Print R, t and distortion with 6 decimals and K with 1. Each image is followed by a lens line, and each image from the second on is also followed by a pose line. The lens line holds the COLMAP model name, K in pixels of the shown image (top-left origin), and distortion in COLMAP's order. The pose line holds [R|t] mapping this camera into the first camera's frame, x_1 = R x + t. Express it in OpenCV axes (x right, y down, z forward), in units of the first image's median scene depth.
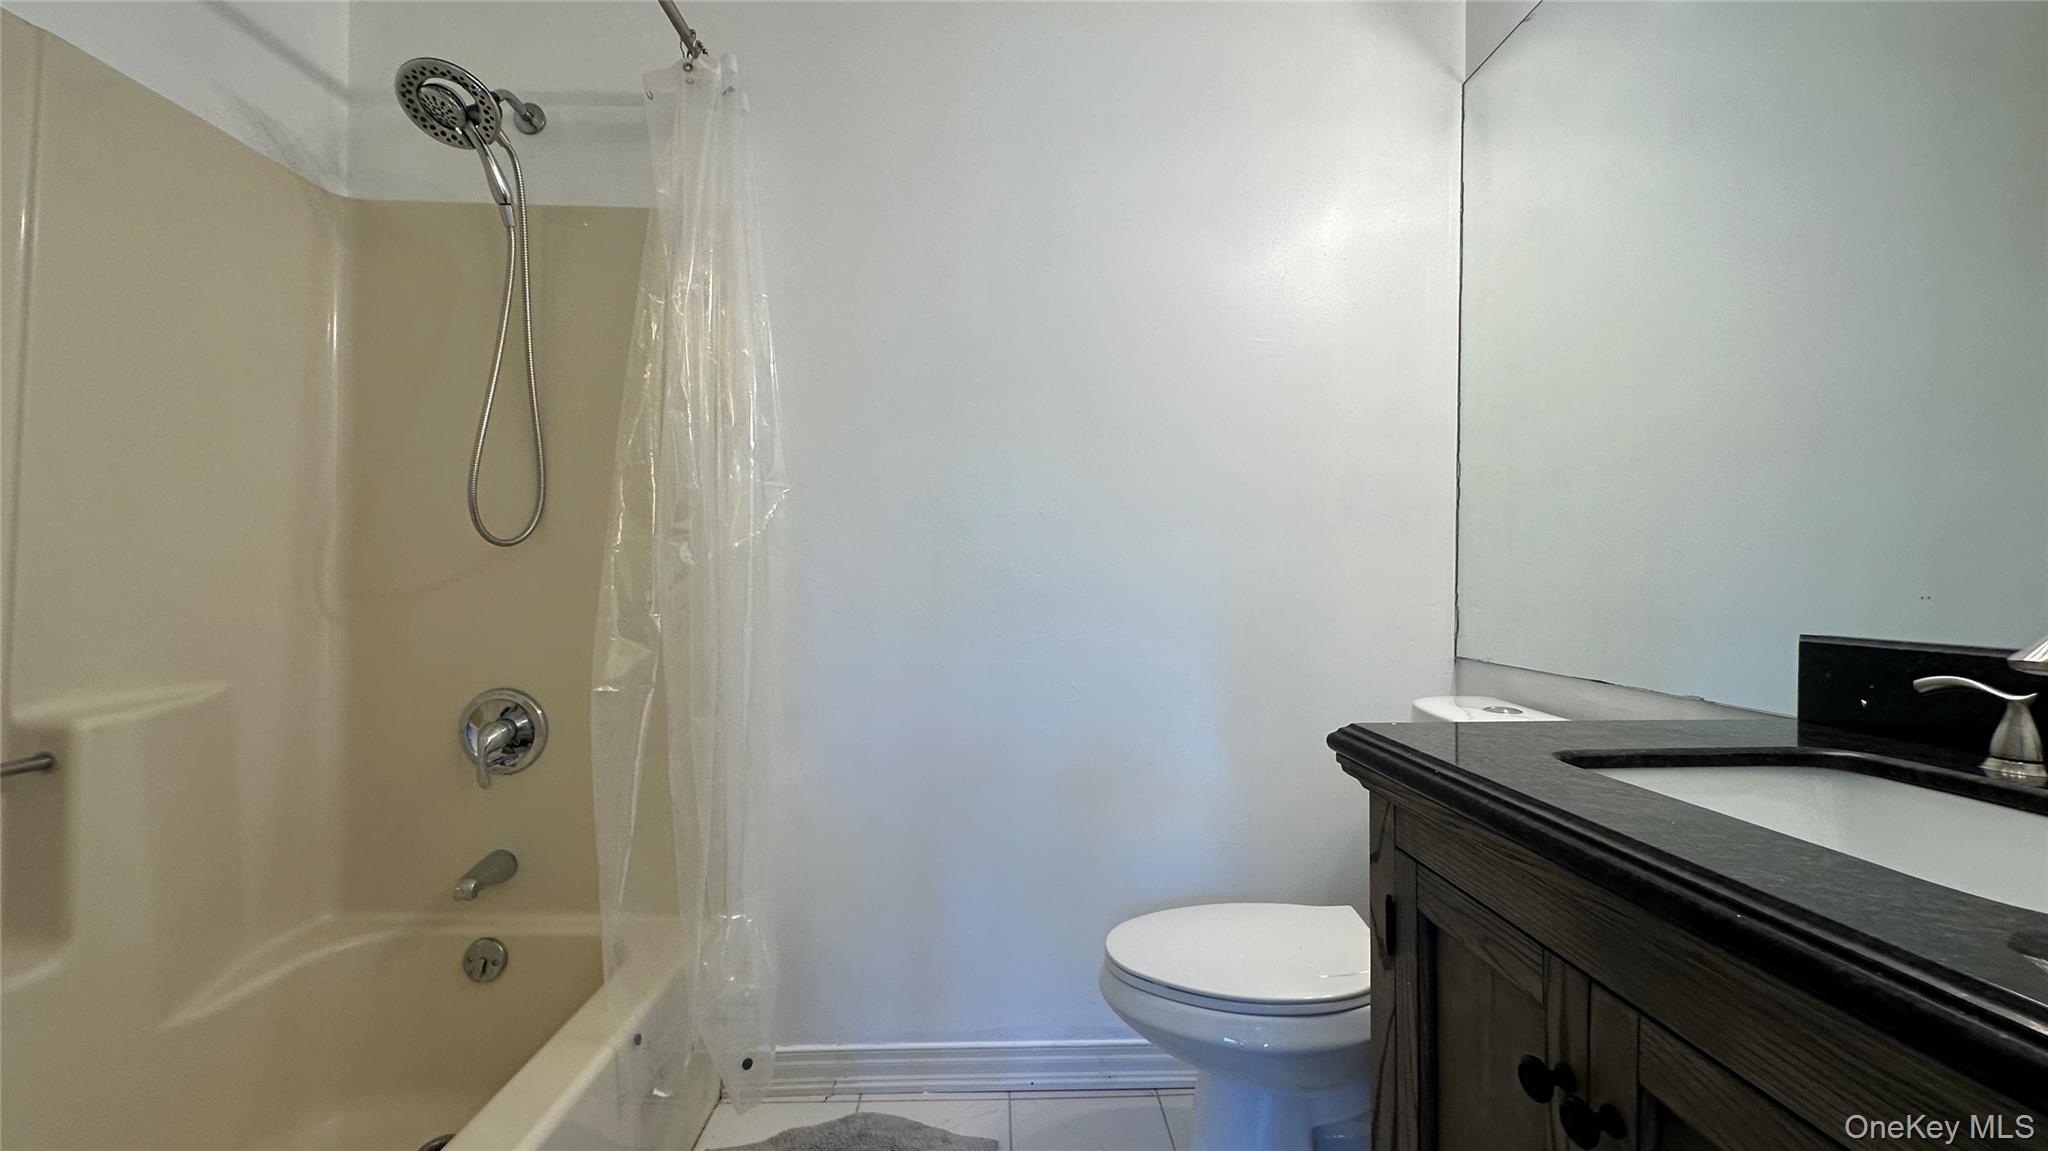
lens RADIAL K [[815.4, 0, 1025.3], [0, 815.4, 574.1], [0, 0, 1]] dist [0.000225, 0.001548]
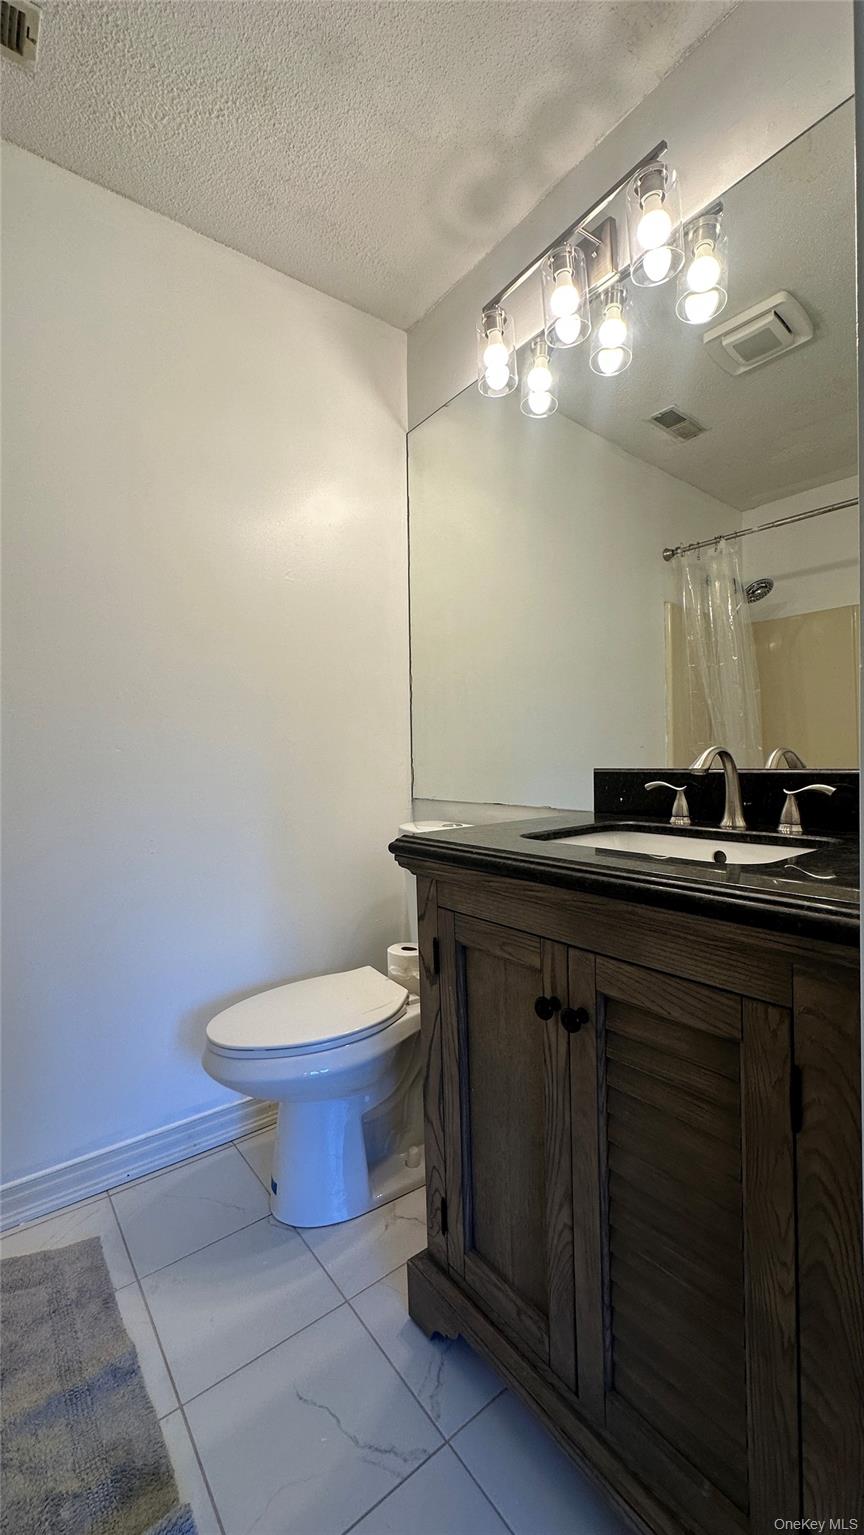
lens RADIAL K [[611.2, 0, 433.2], [0, 611.2, 763.7], [0, 0, 1]] dist [0.000225, 0.001548]
pose [[0.814443, -0.024805, 0.579714, -0.258474], [0.020343, 0.999692, 0.014195, 0.039837], [-0.579887, 0.000232, 0.814697, 0.029614]]
